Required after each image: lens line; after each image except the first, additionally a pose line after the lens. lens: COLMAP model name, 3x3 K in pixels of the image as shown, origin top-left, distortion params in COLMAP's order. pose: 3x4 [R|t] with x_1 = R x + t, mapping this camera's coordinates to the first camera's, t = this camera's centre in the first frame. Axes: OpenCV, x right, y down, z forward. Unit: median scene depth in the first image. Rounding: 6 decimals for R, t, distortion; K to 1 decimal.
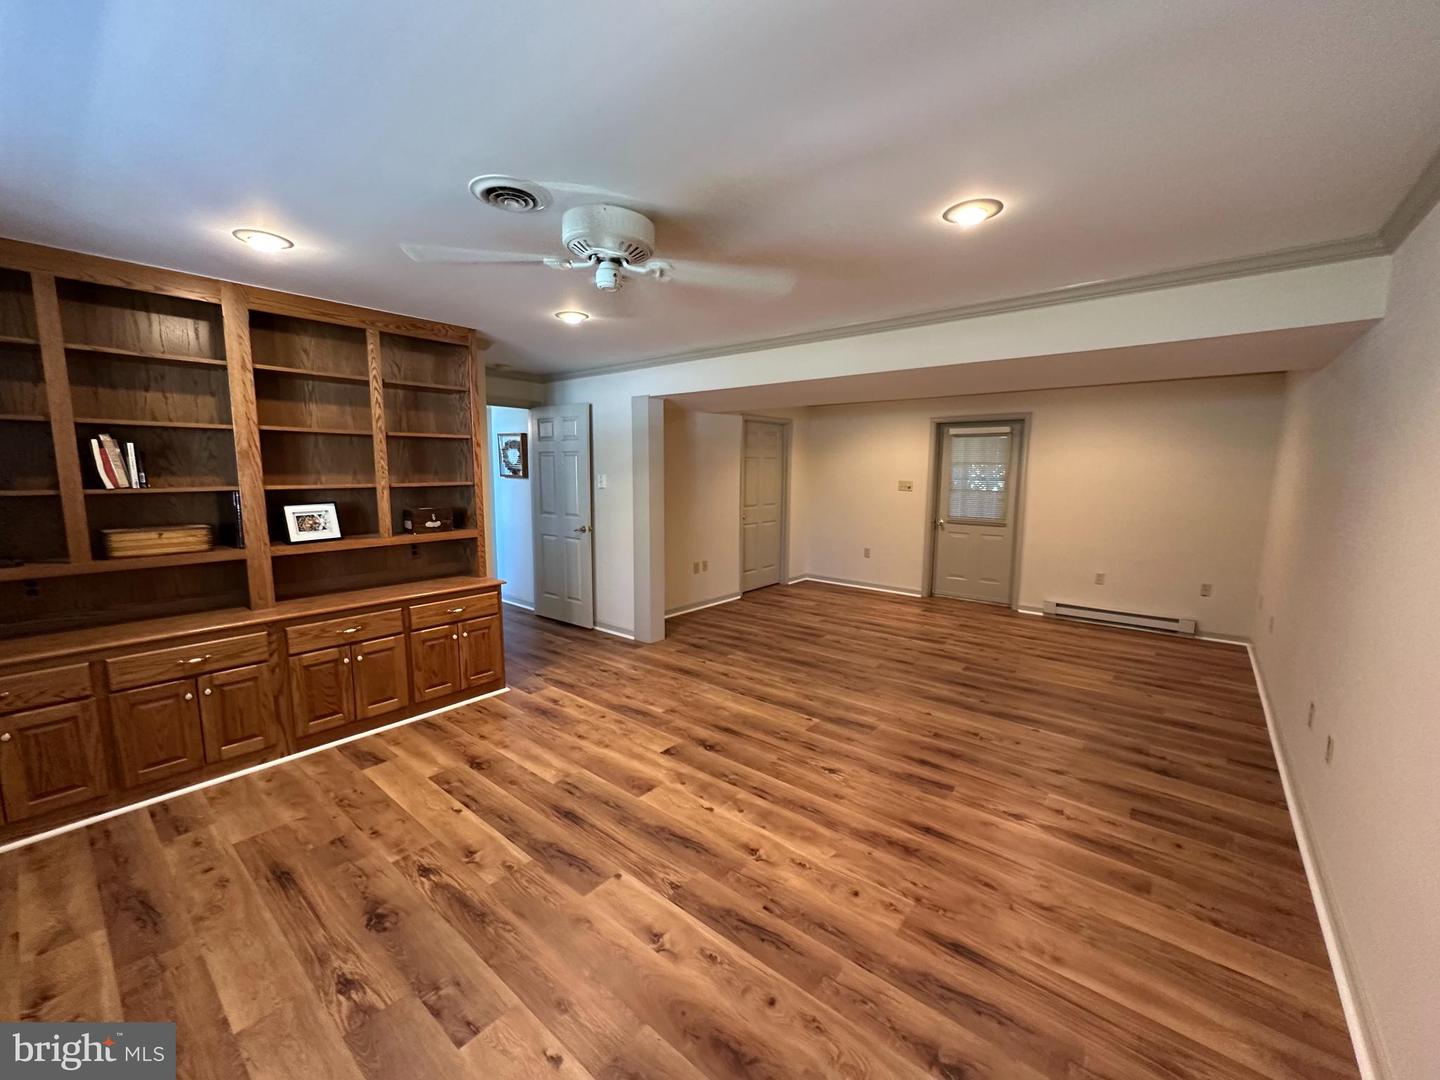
lens RADIAL K [[571.9, 0, 725.1], [0, 571.9, 540.3], [0, 0, 1]] dist [-0.003434, 0.000817]
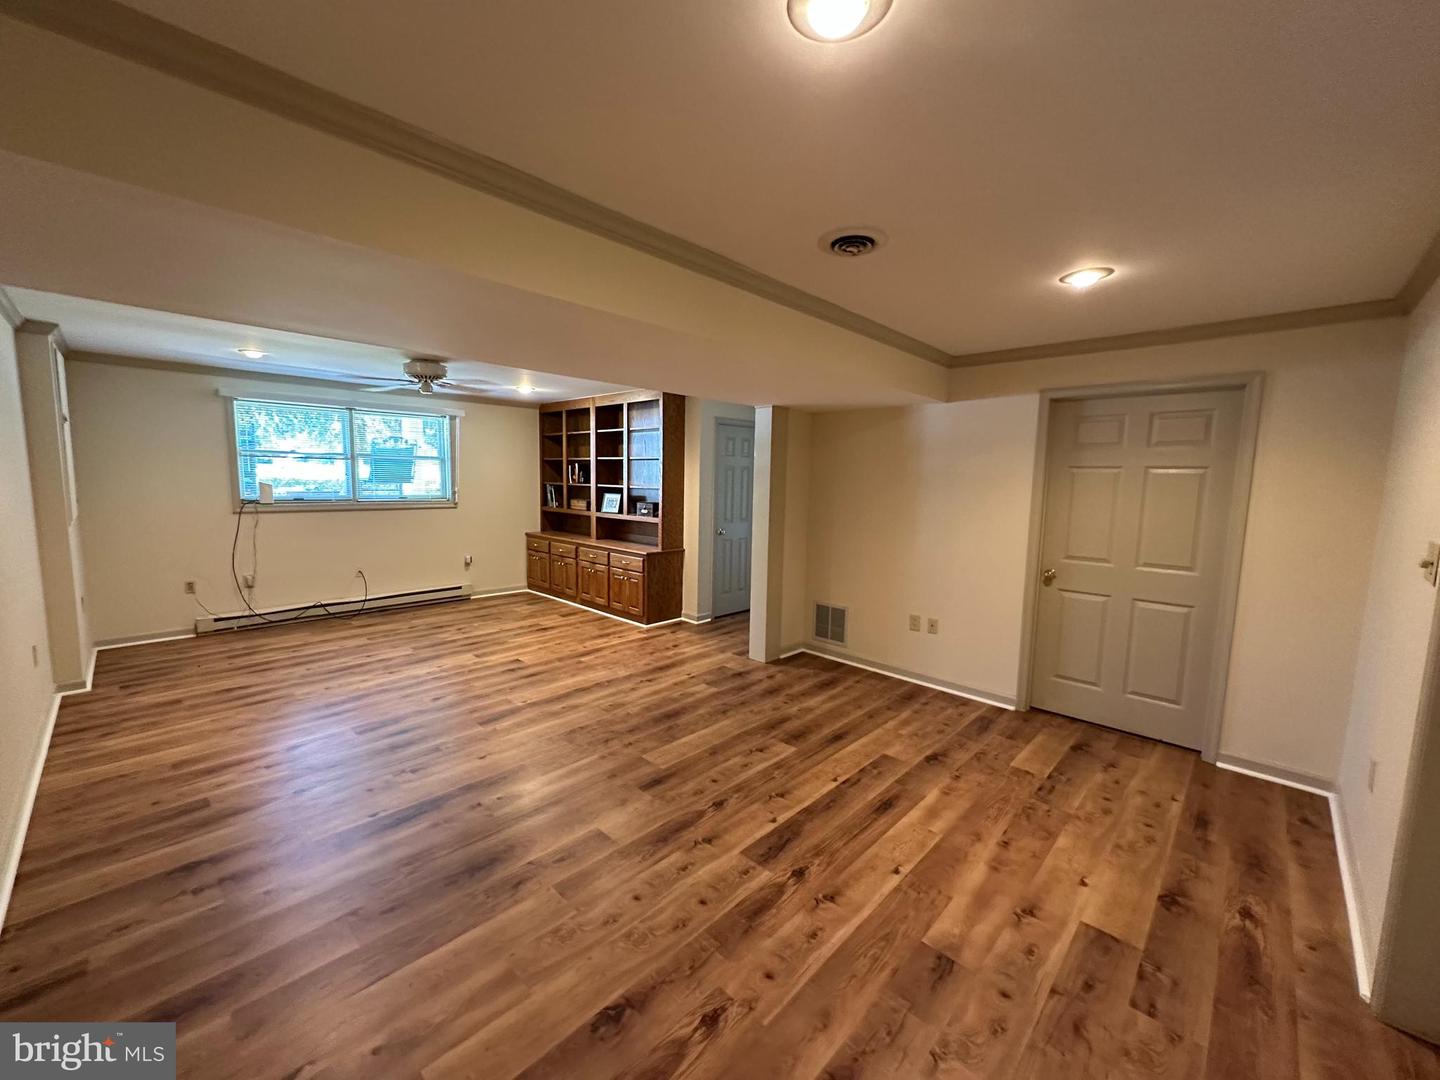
lens RADIAL K [[571.9, 0, 713.1], [0, 571.9, 535.7], [0, 0, 1]] dist [-0.003434, 0.000817]
pose [[-0.083211, 0.093919, -0.992096, 1.275958], [-0.148196, 0.983313, 0.105517, -0.185181], [0.985451, 0.155805, -0.067904, 1.498679]]
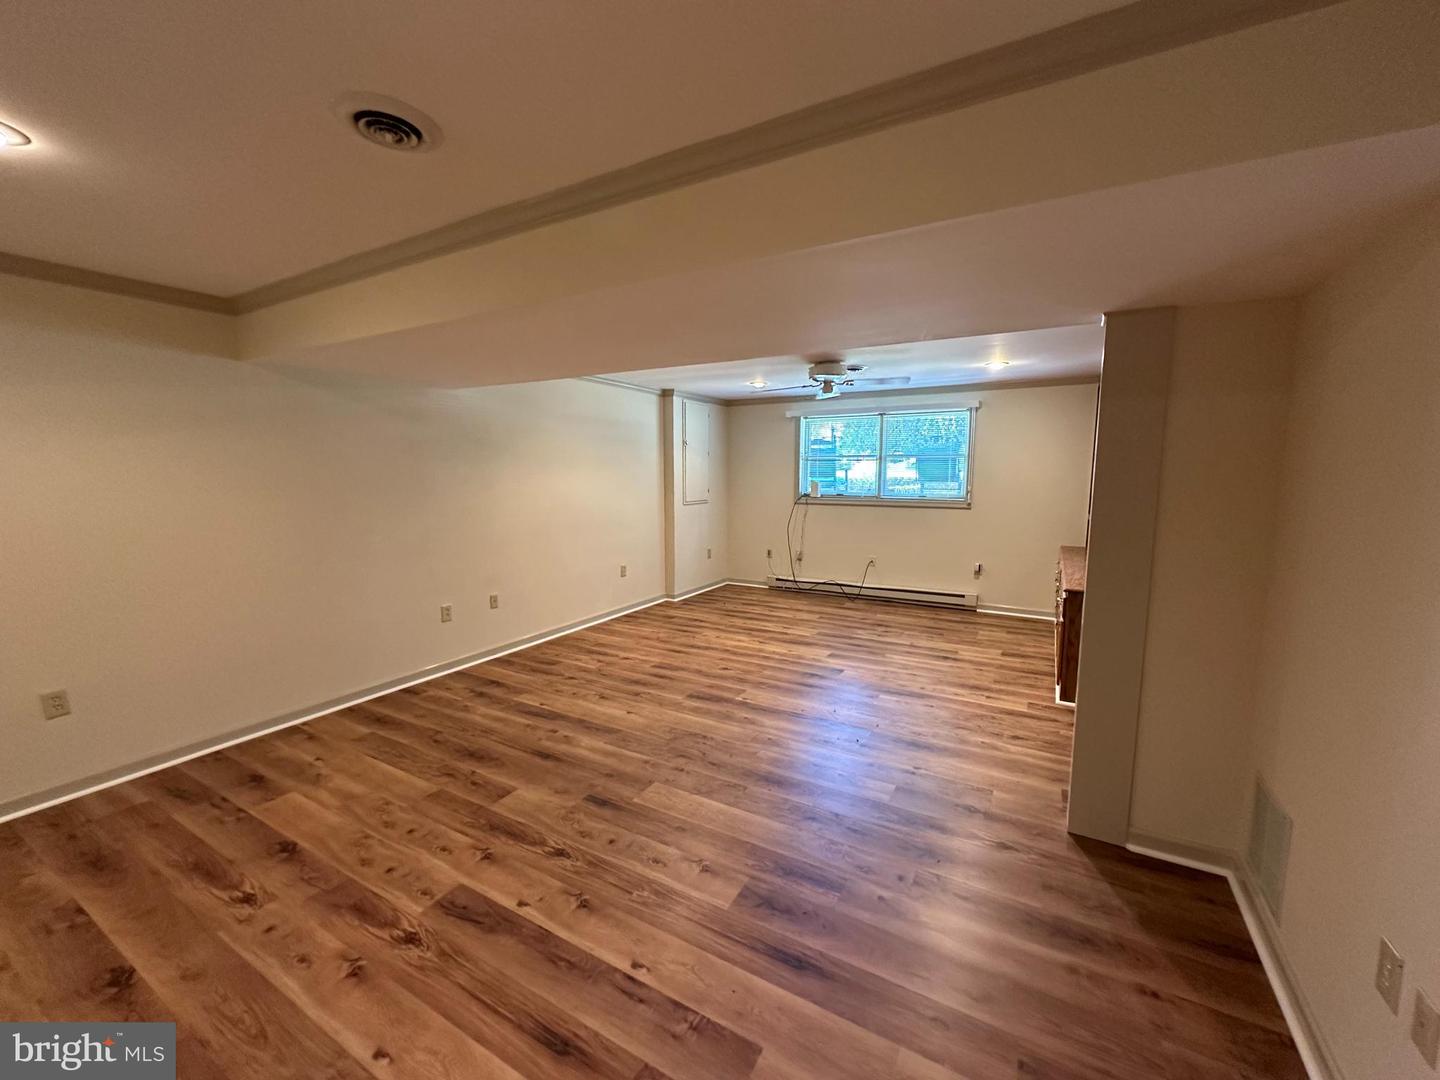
lens RADIAL K [[571.9, 0, 727.0], [0, 571.9, 540.0], [0, 0, 1]] dist [-0.003434, 0.000817]
pose [[-0.984896, 0.013470, -0.172625, 0.395750], [-0.029251, 0.969697, 0.242555, -0.264723], [0.170661, 0.243940, -0.954656, 2.126101]]
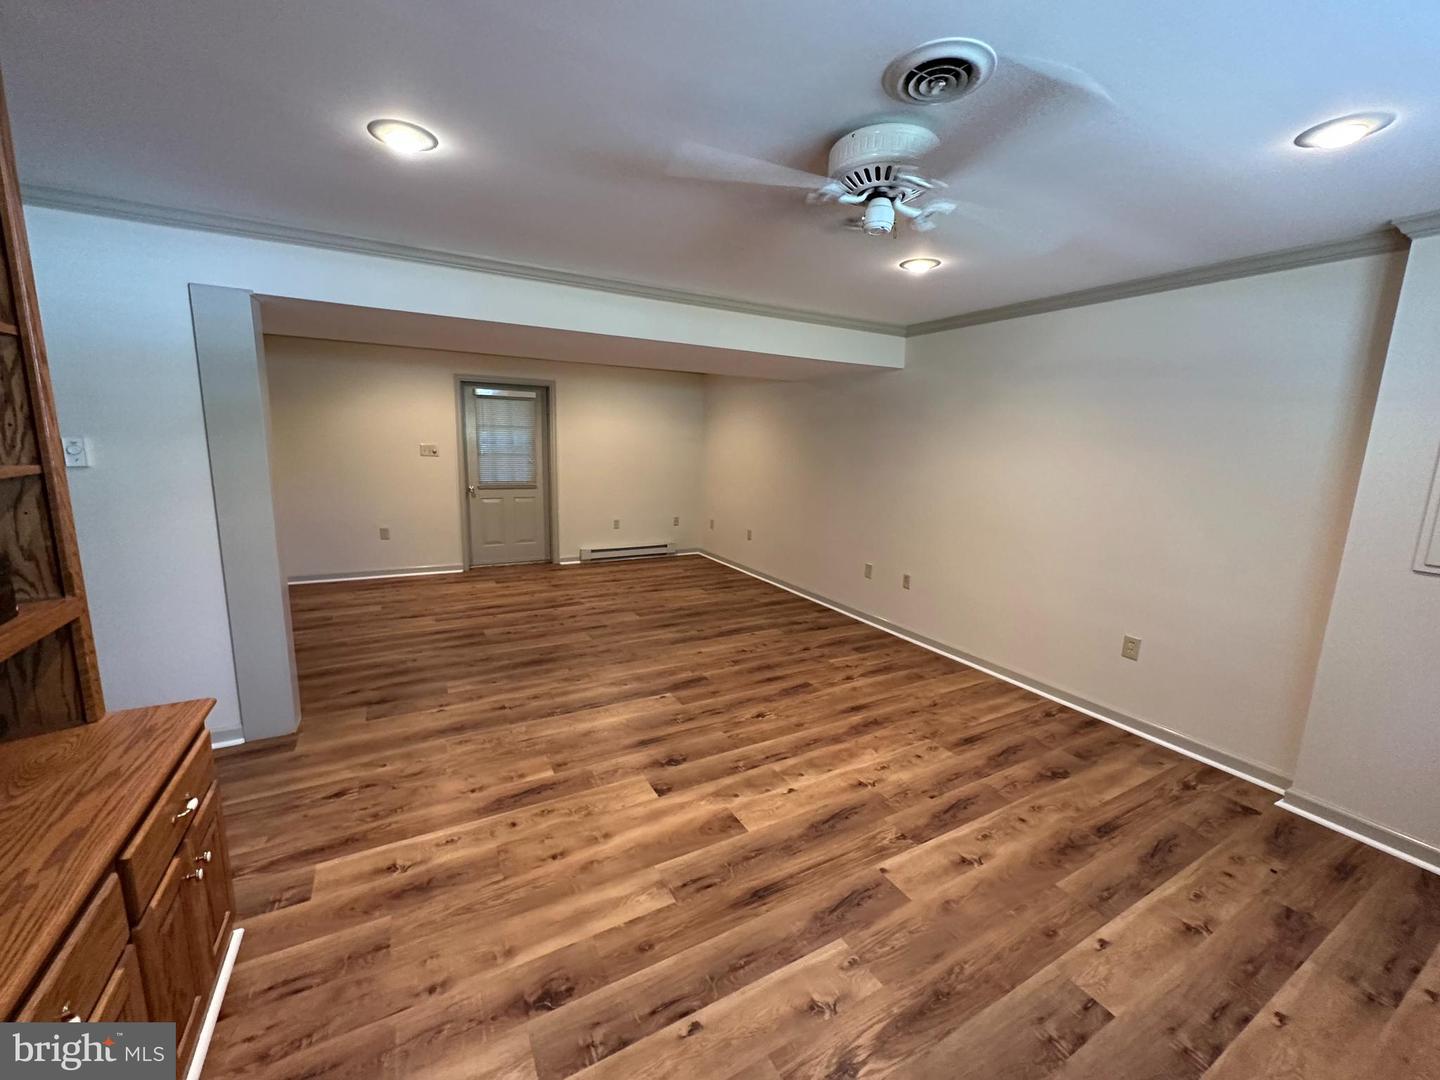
lens RADIAL K [[571.9, 0, 712.8], [0, 571.9, 538.2], [0, 0, 1]] dist [-0.003434, 0.000817]
pose [[0.375476, -0.153884, 0.913968, -0.727935], [0.089594, 0.987529, 0.129462, -0.079591], [-0.922492, 0.033276, 0.384580, 0.582527]]
